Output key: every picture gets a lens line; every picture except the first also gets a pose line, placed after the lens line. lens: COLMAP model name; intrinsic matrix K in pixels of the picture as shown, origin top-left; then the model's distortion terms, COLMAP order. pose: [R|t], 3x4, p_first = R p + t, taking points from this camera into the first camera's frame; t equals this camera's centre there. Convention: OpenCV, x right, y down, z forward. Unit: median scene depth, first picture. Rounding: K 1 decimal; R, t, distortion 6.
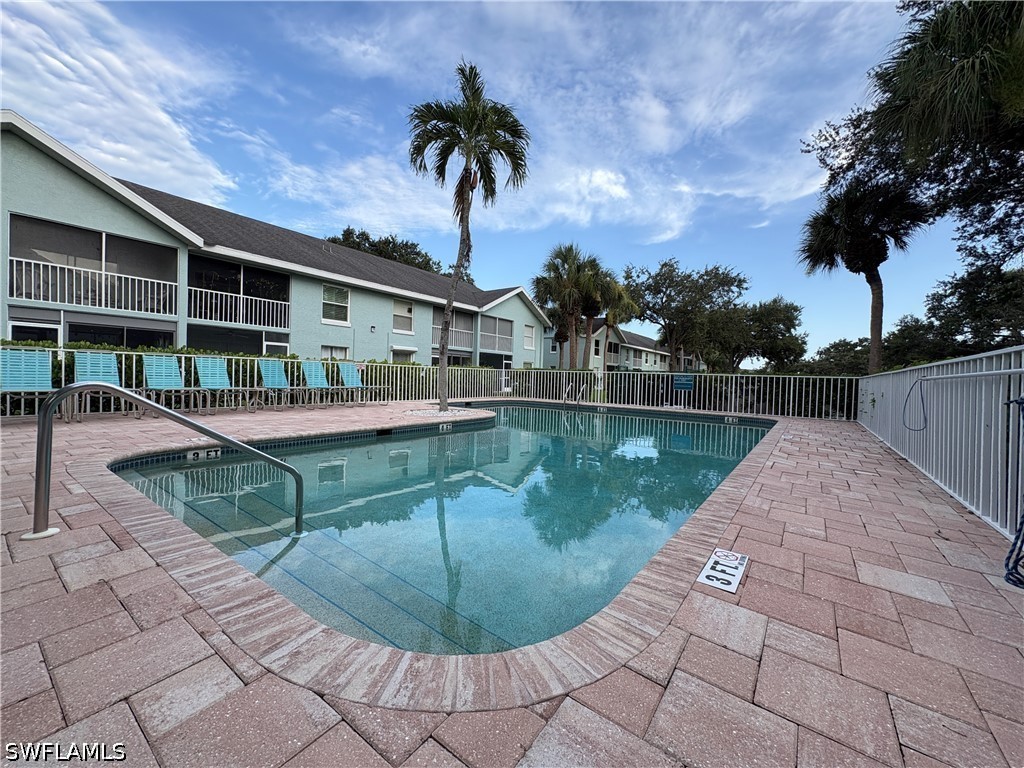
lens RADIAL K [[417.3, 0, 512.0], [0, 417.3, 384.0], [0, 0, 1]] dist [0.000685, 0.000055]
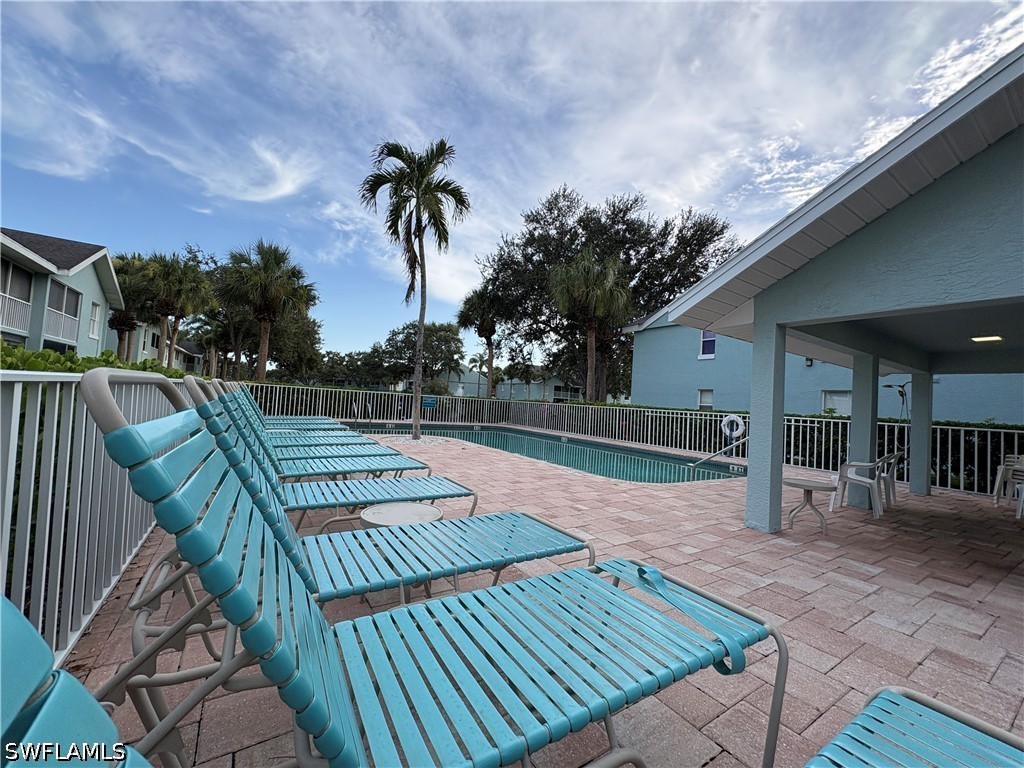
lens RADIAL K [[408.7, 0, 512.0], [0, 408.7, 384.0], [0, 0, 1]] dist [0.000276, 0.000049]
pose [[0.379396, 0.034584, 0.924588, -0.494207], [-0.037796, 0.999046, -0.021859, -0.029935], [-0.924462, -0.026653, 0.380341, 0.179010]]
